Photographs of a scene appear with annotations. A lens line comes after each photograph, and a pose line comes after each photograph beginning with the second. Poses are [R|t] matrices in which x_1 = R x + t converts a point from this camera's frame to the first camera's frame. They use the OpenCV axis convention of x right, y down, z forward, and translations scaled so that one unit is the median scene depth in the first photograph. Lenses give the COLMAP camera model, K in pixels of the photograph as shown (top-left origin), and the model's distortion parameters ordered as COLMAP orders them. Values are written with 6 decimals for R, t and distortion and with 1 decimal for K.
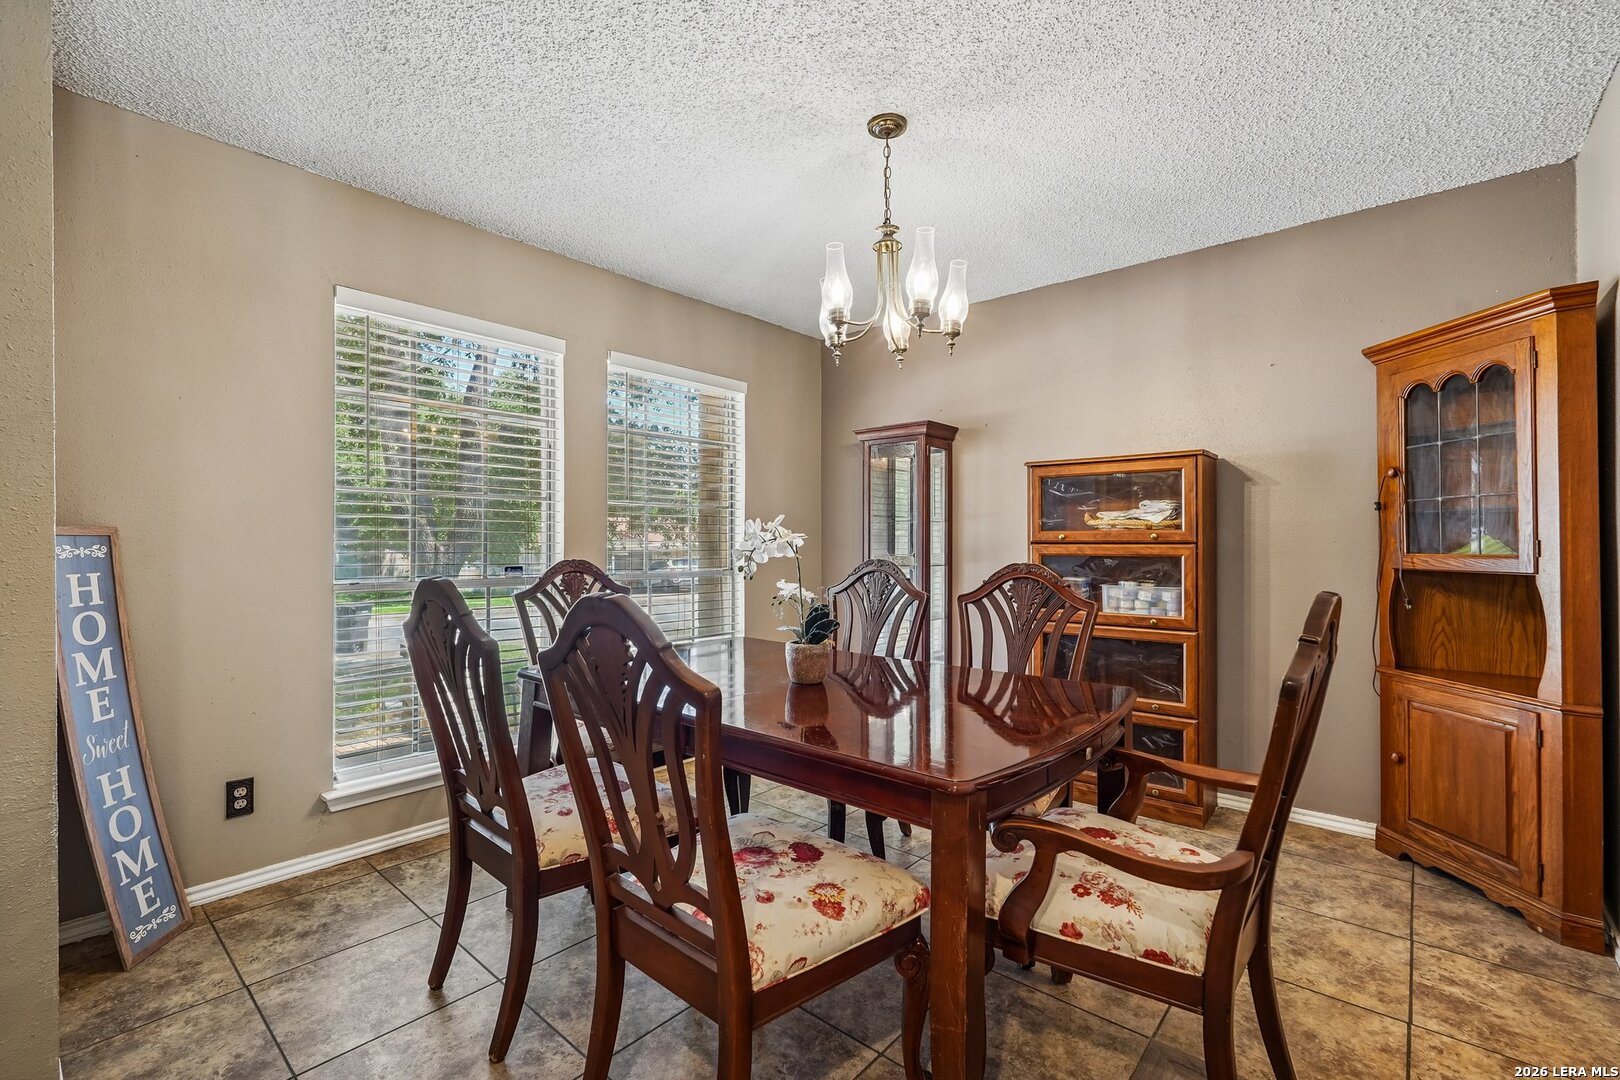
lens RADIAL K [[713.9, 0, 803.9], [0, 713.9, 541.4], [0, 0, 1]] dist [-0.013902, 0.007930]
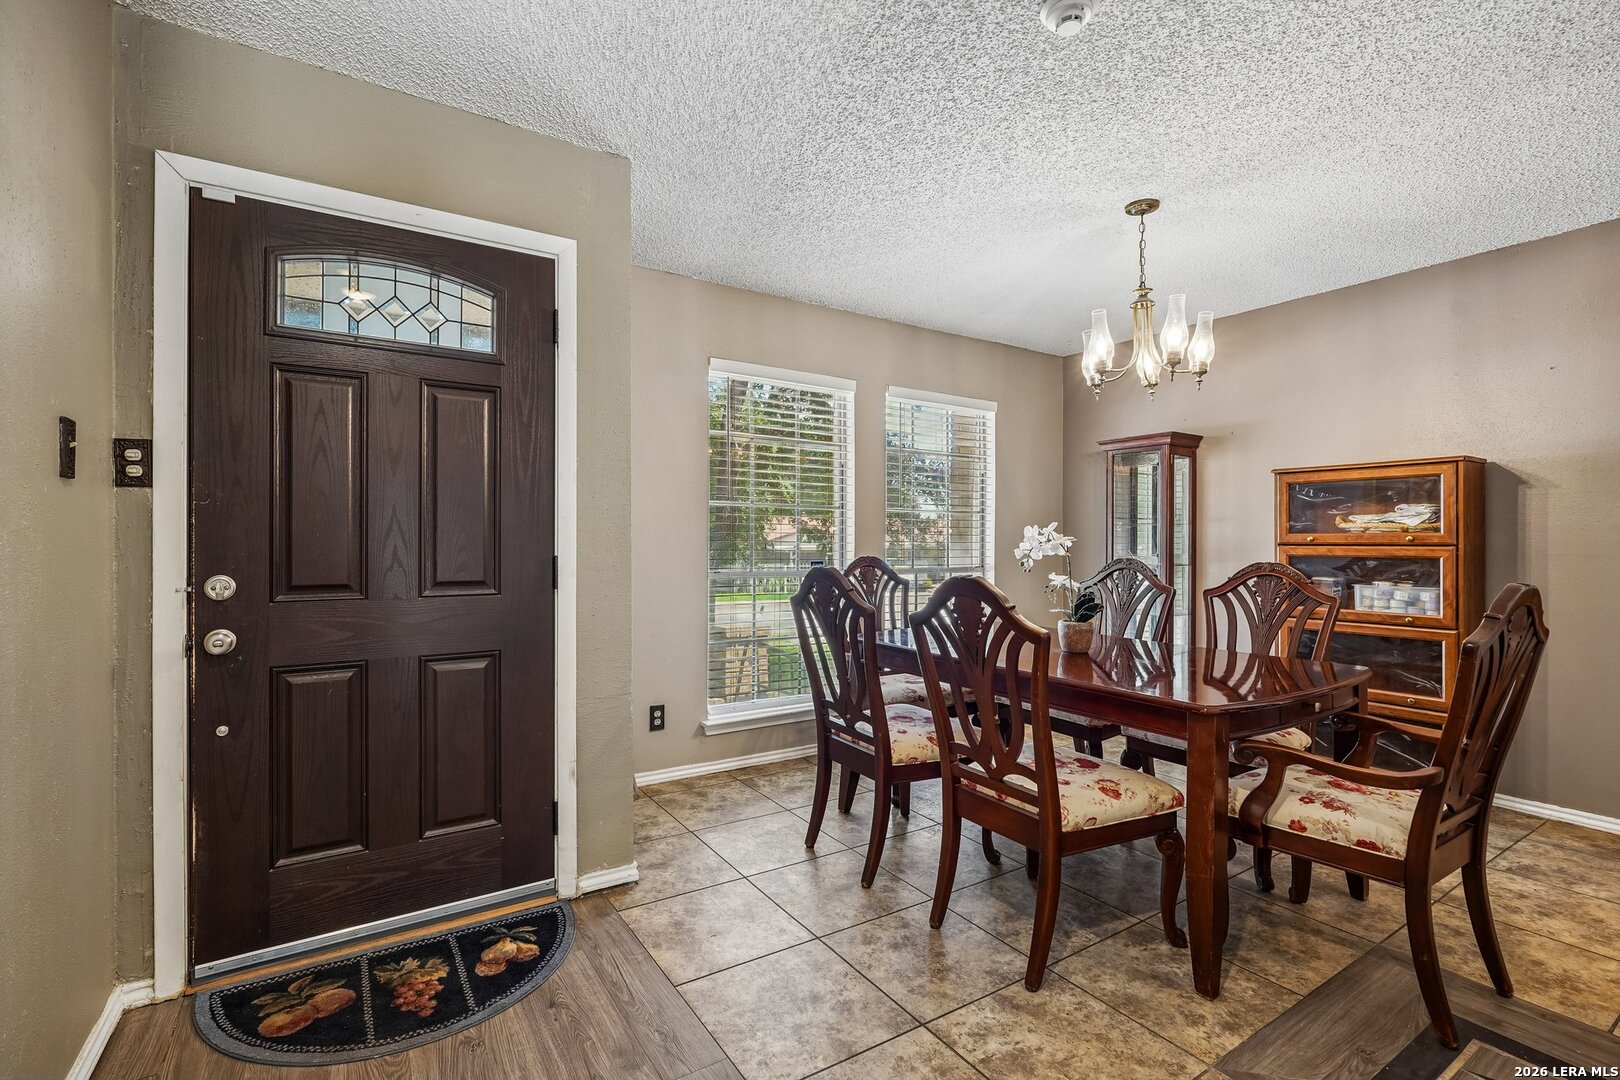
lens RADIAL K [[738.5, 0, 804.2], [0, 738.5, 541.2], [0, 0, 1]] dist [-0.012168, 0.007046]
pose [[0.961607, 0.002564, -0.274419, -0.095182], [-0.002574, 0.999997, 0.000323, -0.002029], [0.274419, 0.000396, 0.961610, -0.388753]]
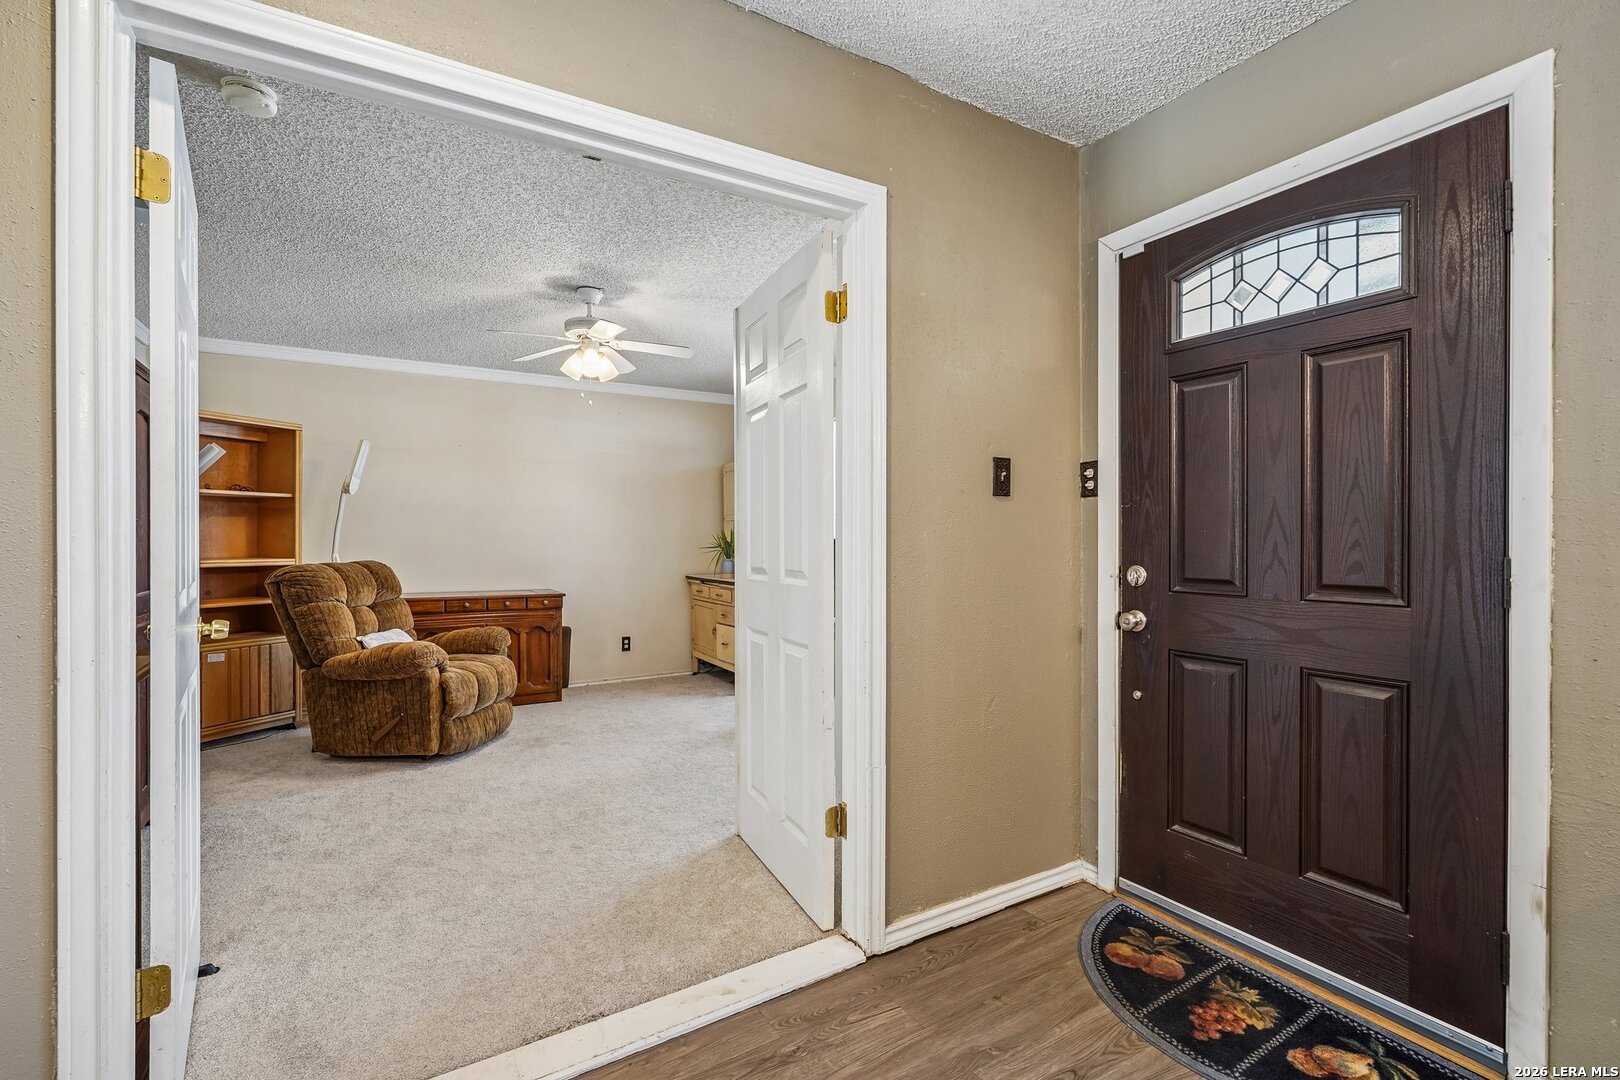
lens RADIAL K [[713.9, 0, 799.5], [0, 713.9, 538.7], [0, 0, 1]] dist [-0.013902, 0.007930]
pose [[-0.311196, 0.005484, -0.950330, 0.113729], [0.005899, 0.999975, 0.003839, -0.004698], [0.950327, -0.004411, -0.311221, 0.113006]]
